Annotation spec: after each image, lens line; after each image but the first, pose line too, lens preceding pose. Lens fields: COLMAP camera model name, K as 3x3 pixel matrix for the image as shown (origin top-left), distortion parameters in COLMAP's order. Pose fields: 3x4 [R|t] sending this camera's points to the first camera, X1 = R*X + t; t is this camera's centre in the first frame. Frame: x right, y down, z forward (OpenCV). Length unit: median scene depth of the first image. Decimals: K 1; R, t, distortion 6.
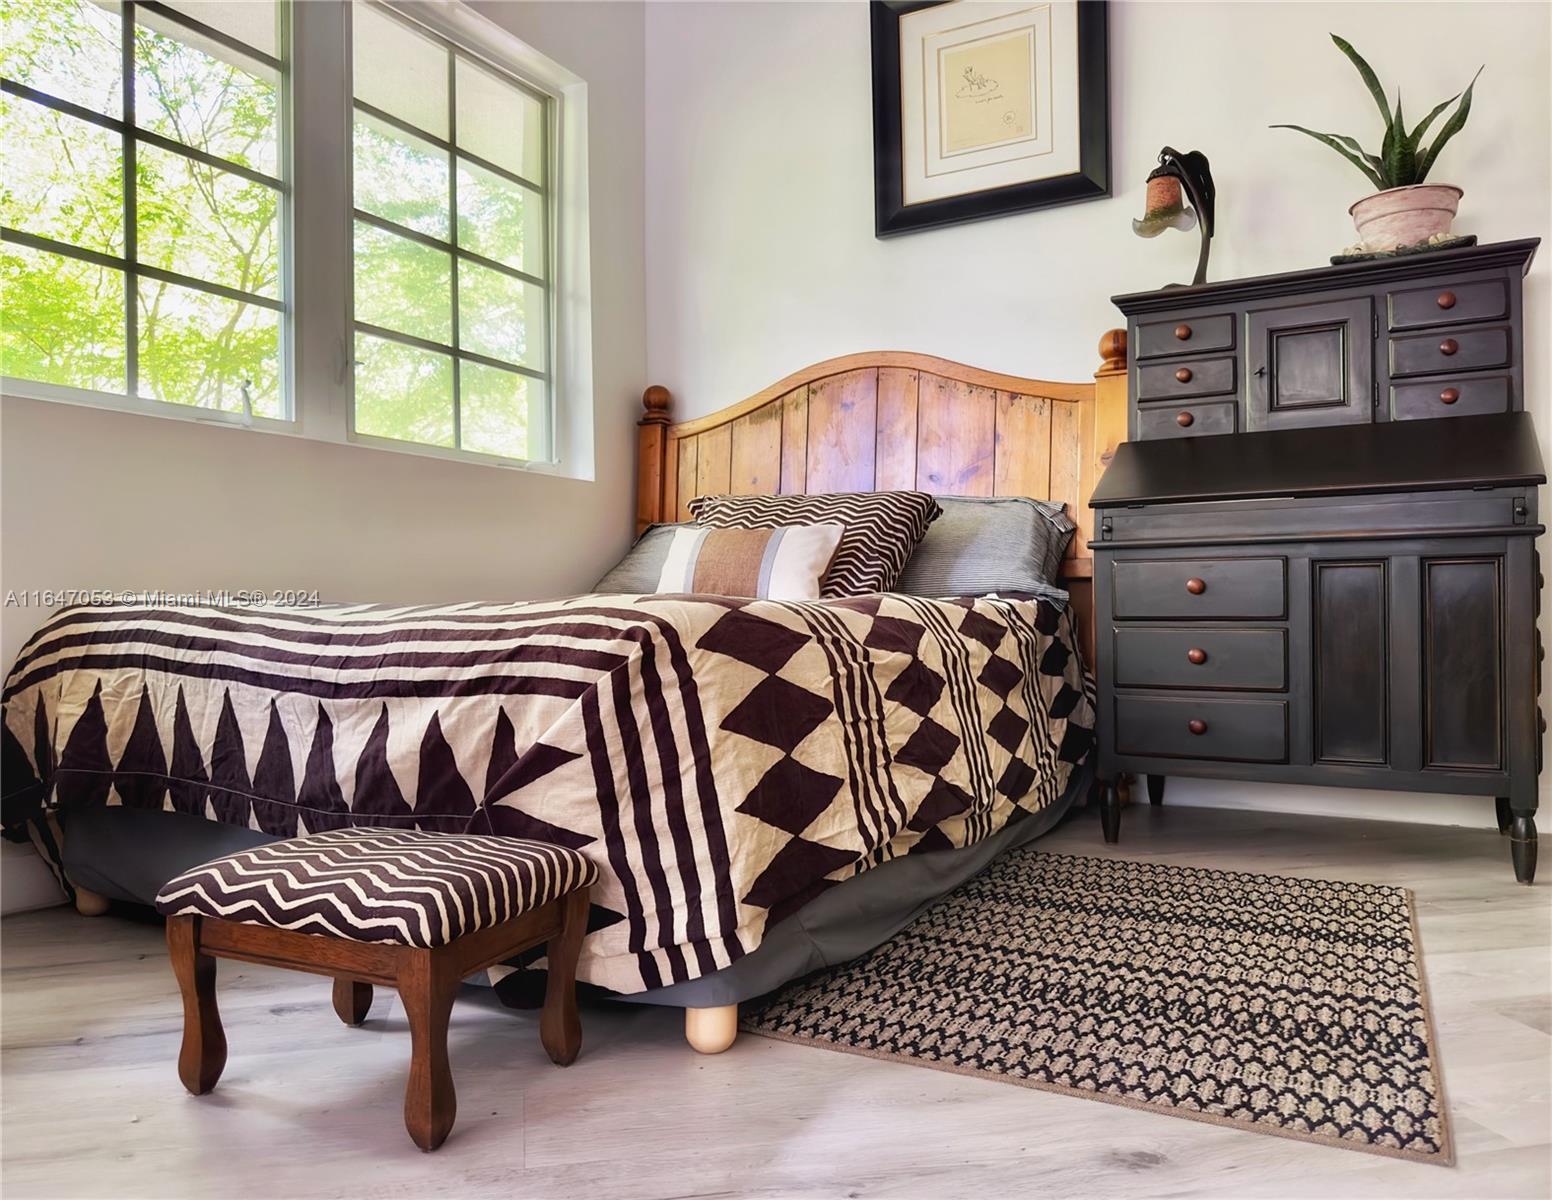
lens RADIAL K [[1124.6, 0, 770.3], [0, 1124.6, 603.9], [0, 0, 1]] dist [0.038272, -0.044034]
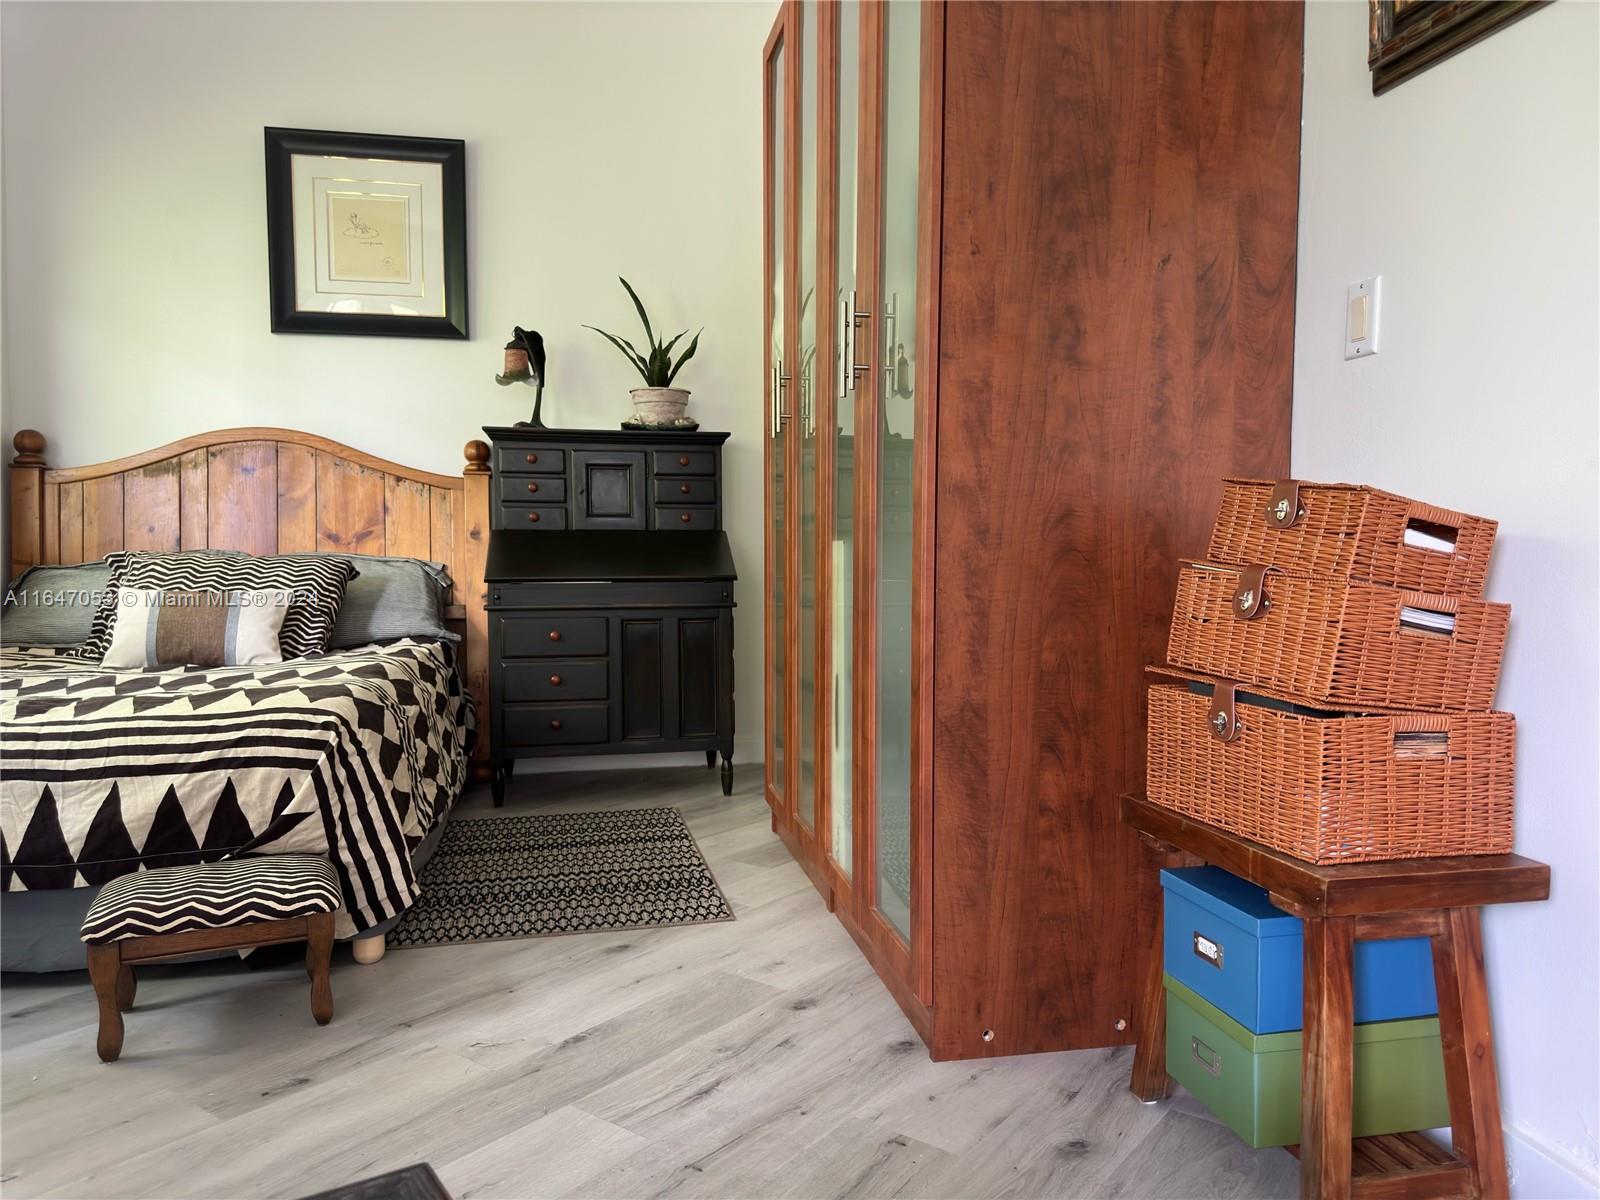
lens RADIAL K [[1123.3, 0, 799.6], [0, 1123.3, 595.4], [0, 0, 1]] dist [-0.058734, 0.002111]
pose [[0.760838, -0.025932, 0.648424, -0.344730], [0.003058, 0.999333, 0.036378, -0.118360], [-0.648935, -0.025695, 0.760410, -0.371533]]
